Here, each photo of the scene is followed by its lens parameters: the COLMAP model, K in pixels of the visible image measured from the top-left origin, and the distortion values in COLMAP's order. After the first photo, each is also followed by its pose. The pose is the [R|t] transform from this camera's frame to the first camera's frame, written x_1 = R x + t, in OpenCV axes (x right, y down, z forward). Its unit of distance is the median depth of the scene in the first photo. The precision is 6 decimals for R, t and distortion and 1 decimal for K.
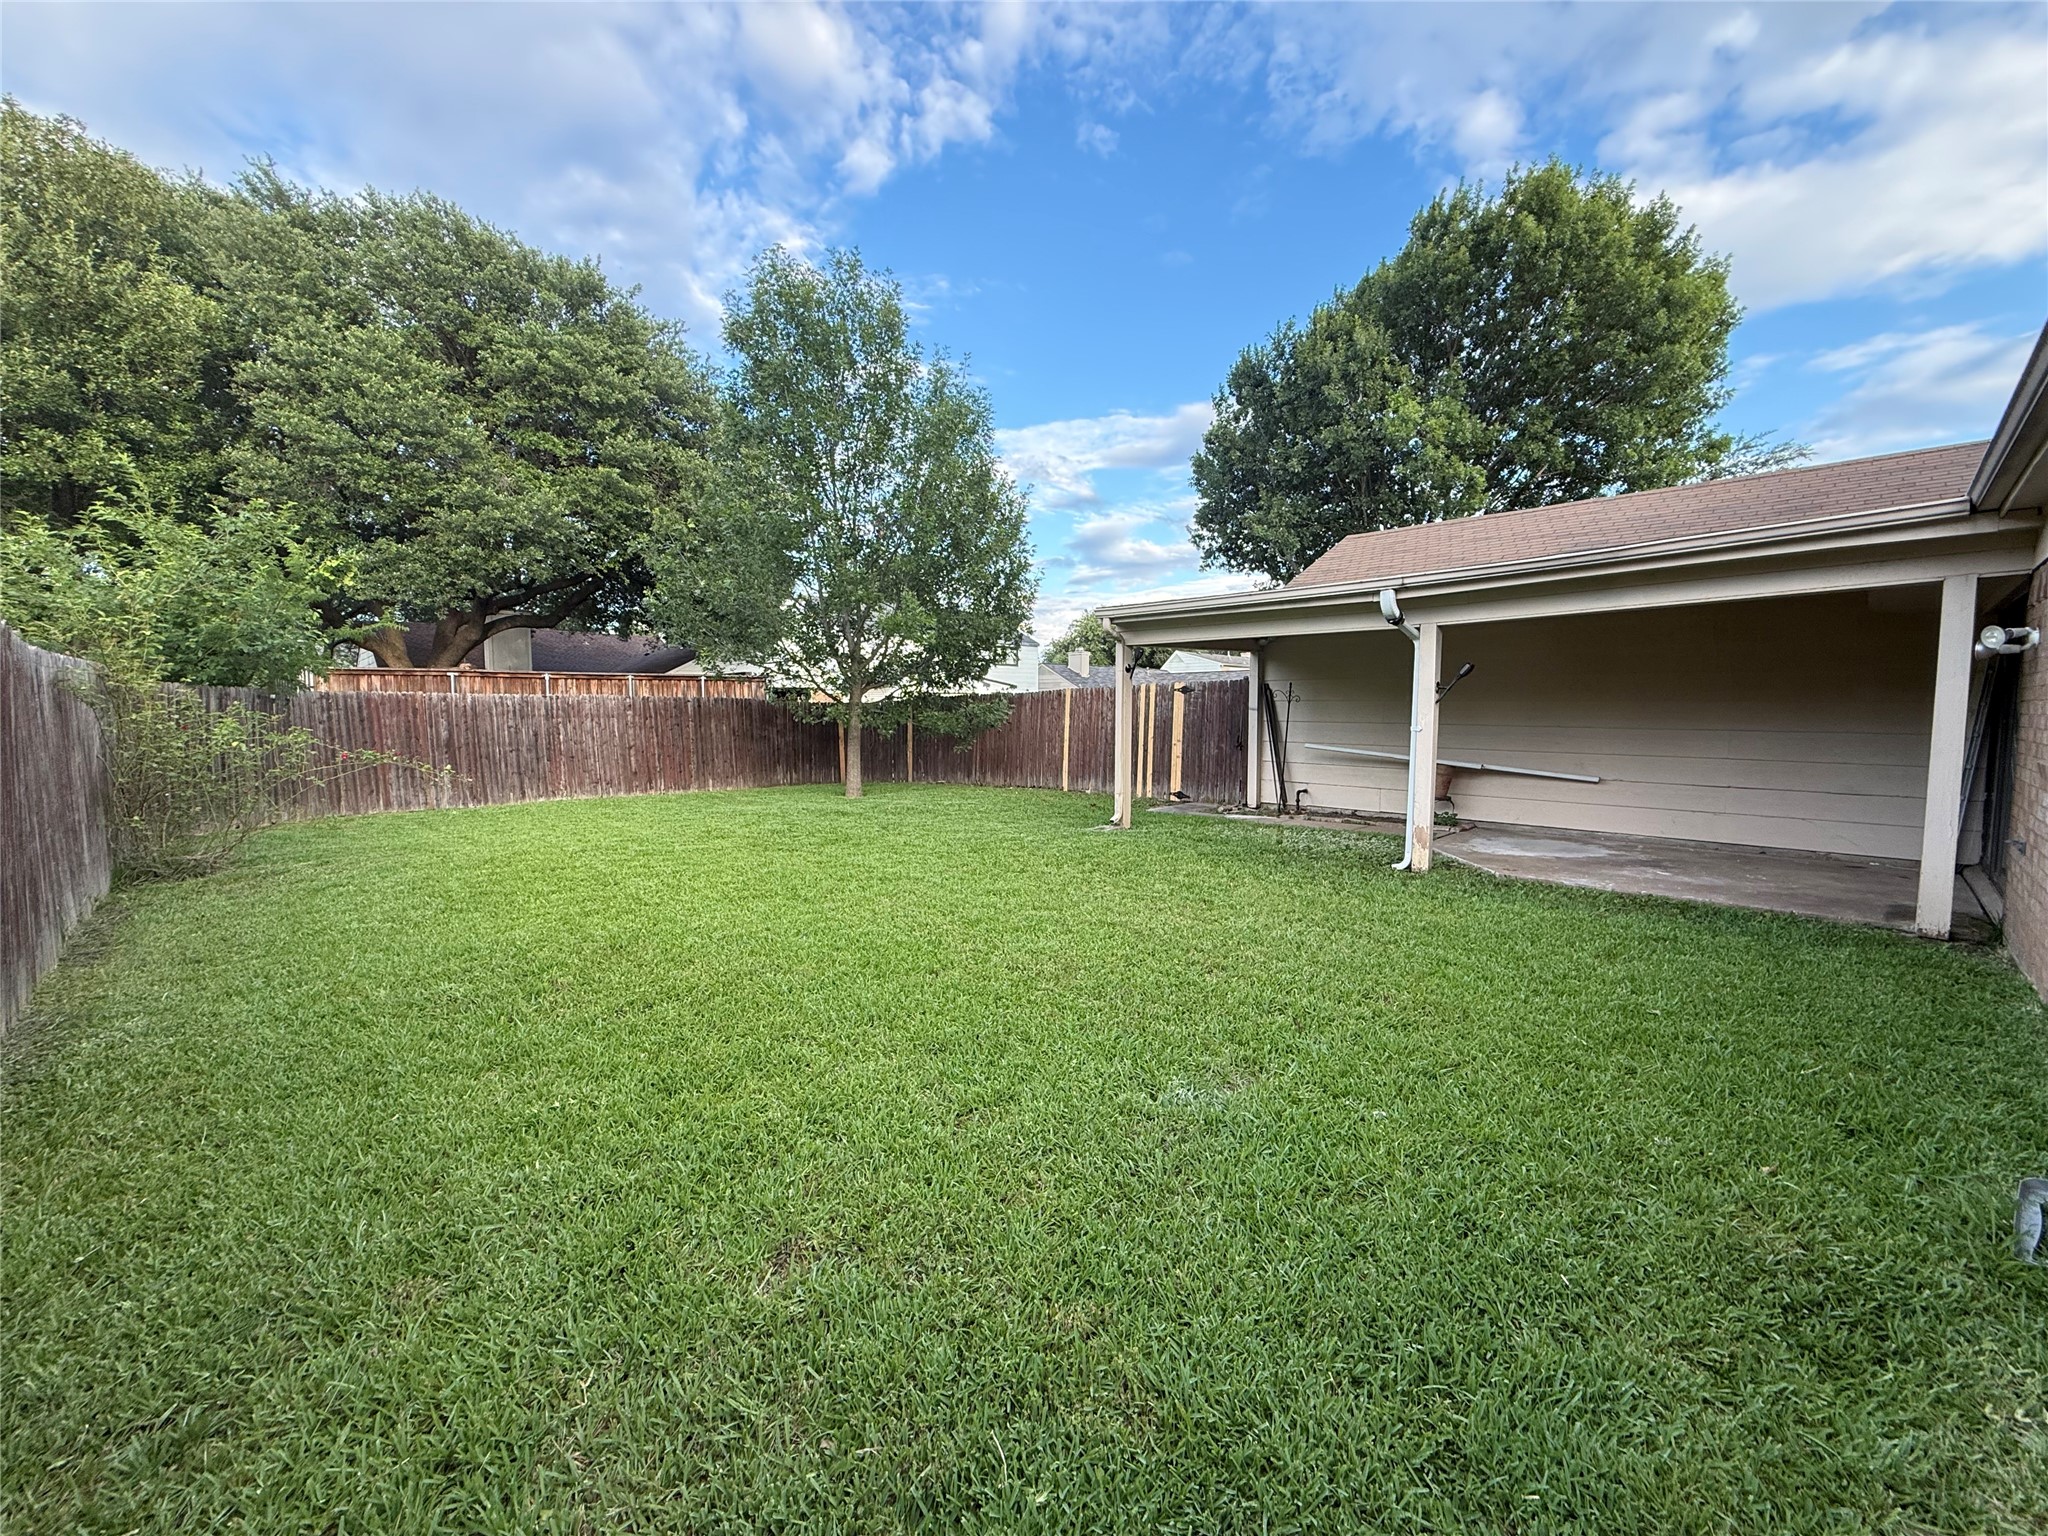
lens RADIAL K [[816.1, 0, 1023.4], [0, 816.1, 767.4], [0, 0, 1]] dist [0.001121, -0.000086]
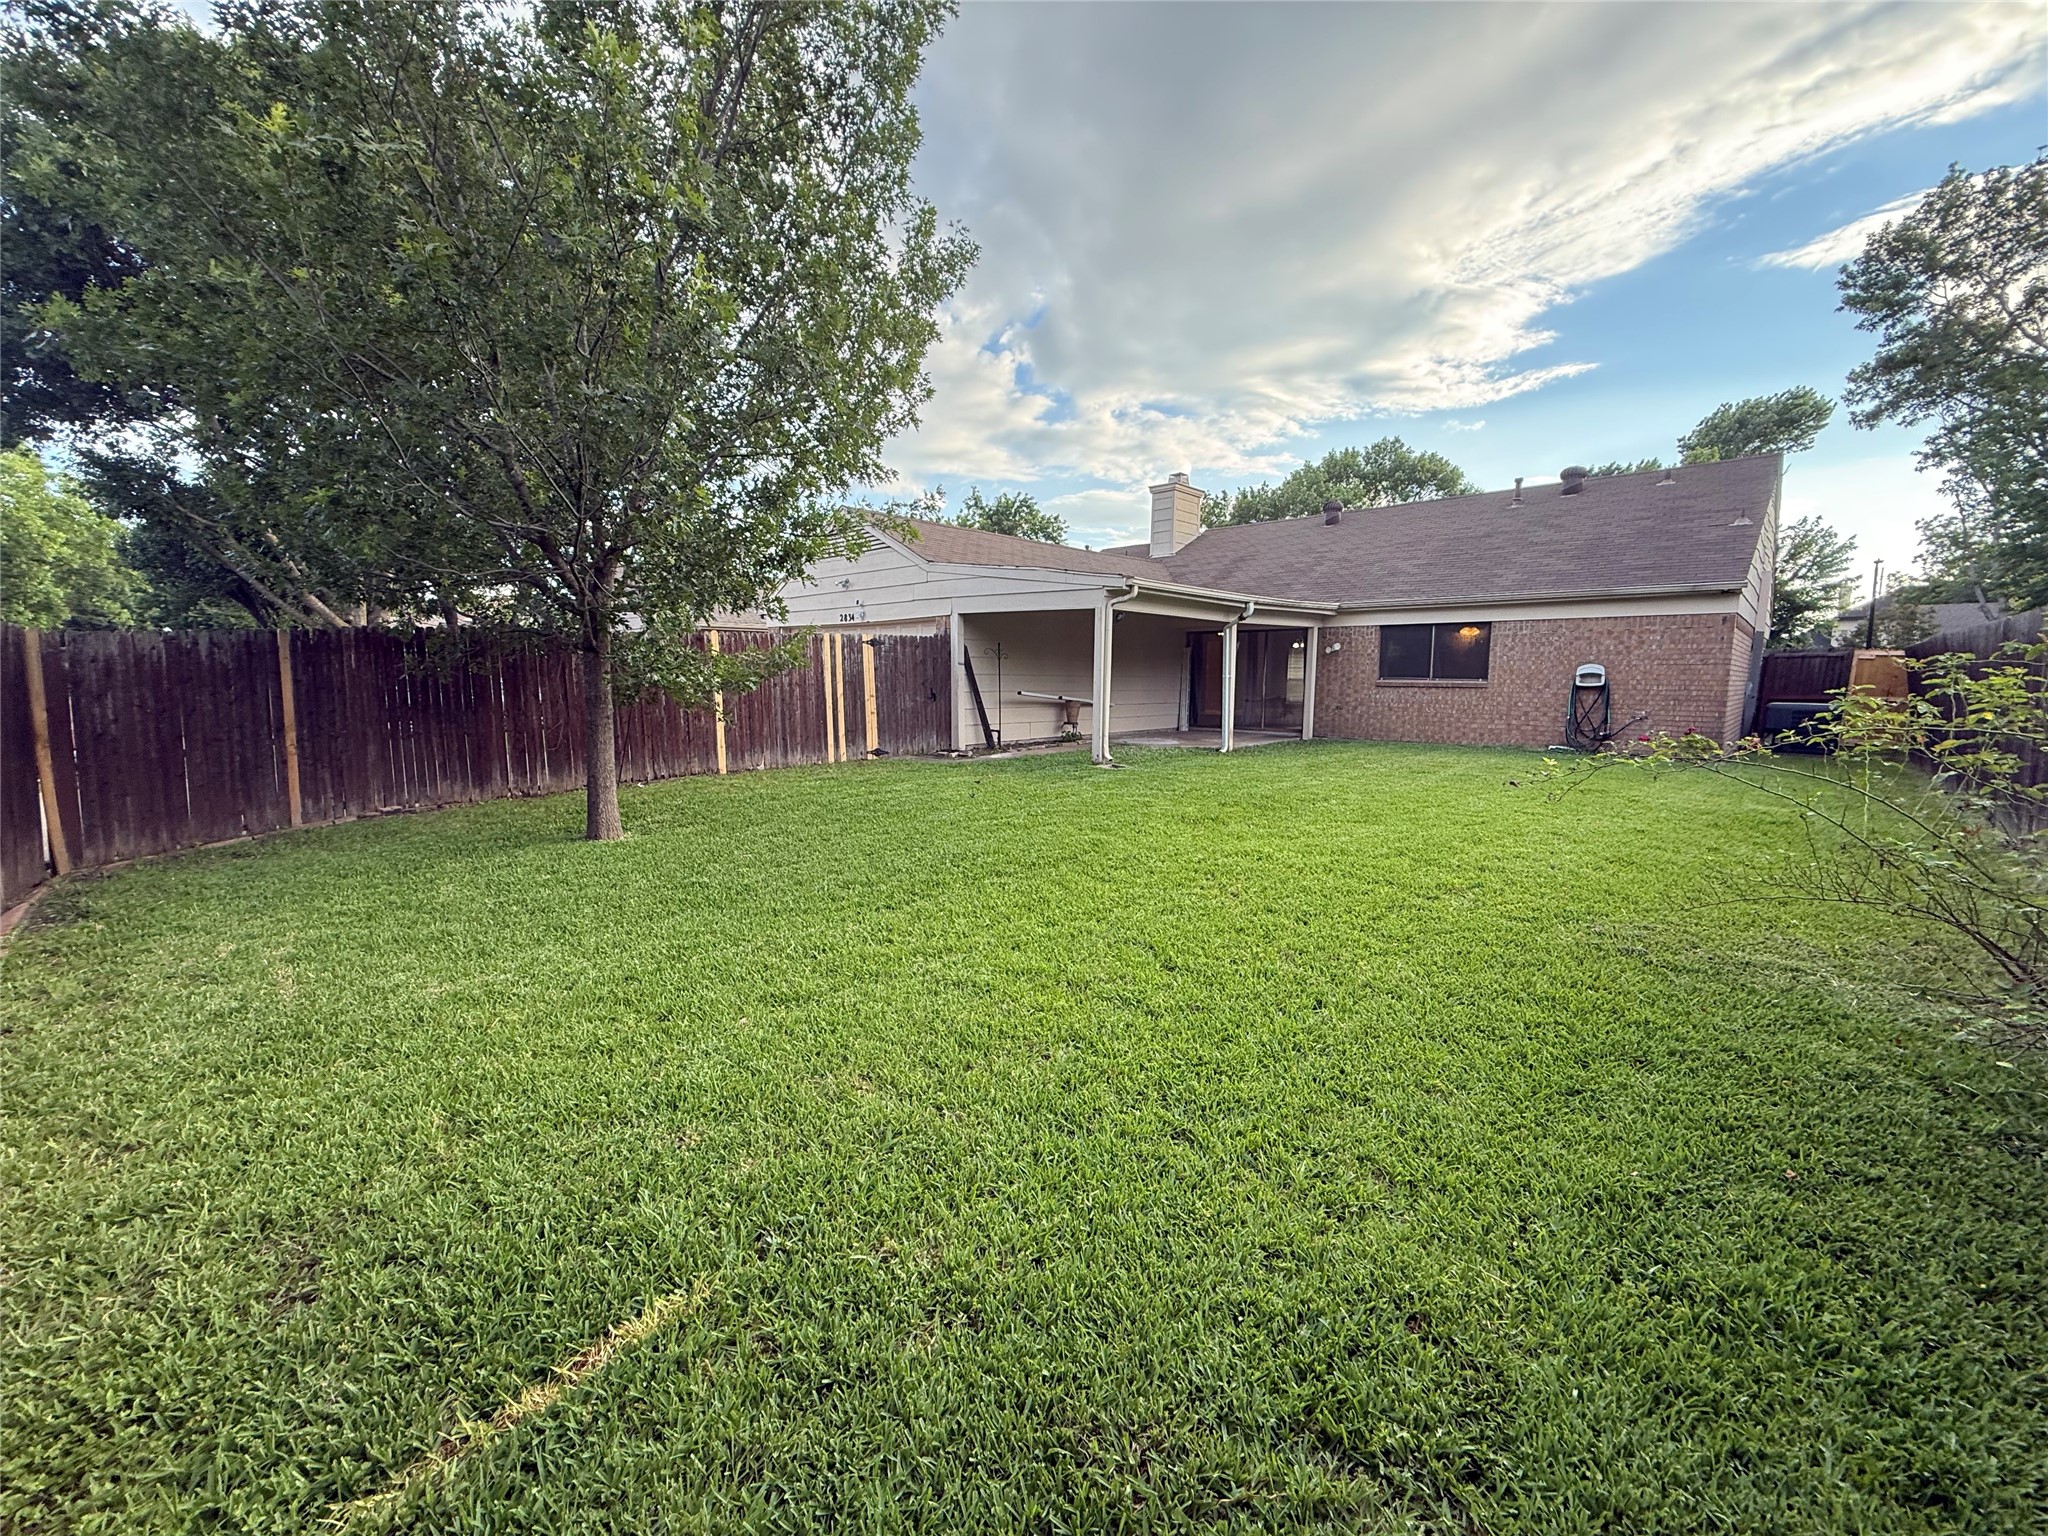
lens RADIAL K [[816.1, 0, 1023.5], [0, 816.1, 757.9], [0, 0, 1]] dist [0.001121, -0.000086]
pose [[0.032114, -0.102940, 0.994169, -0.753840], [0.073333, 0.992244, 0.100372, -0.043247], [-0.996790, 0.069682, 0.039414, 0.786075]]
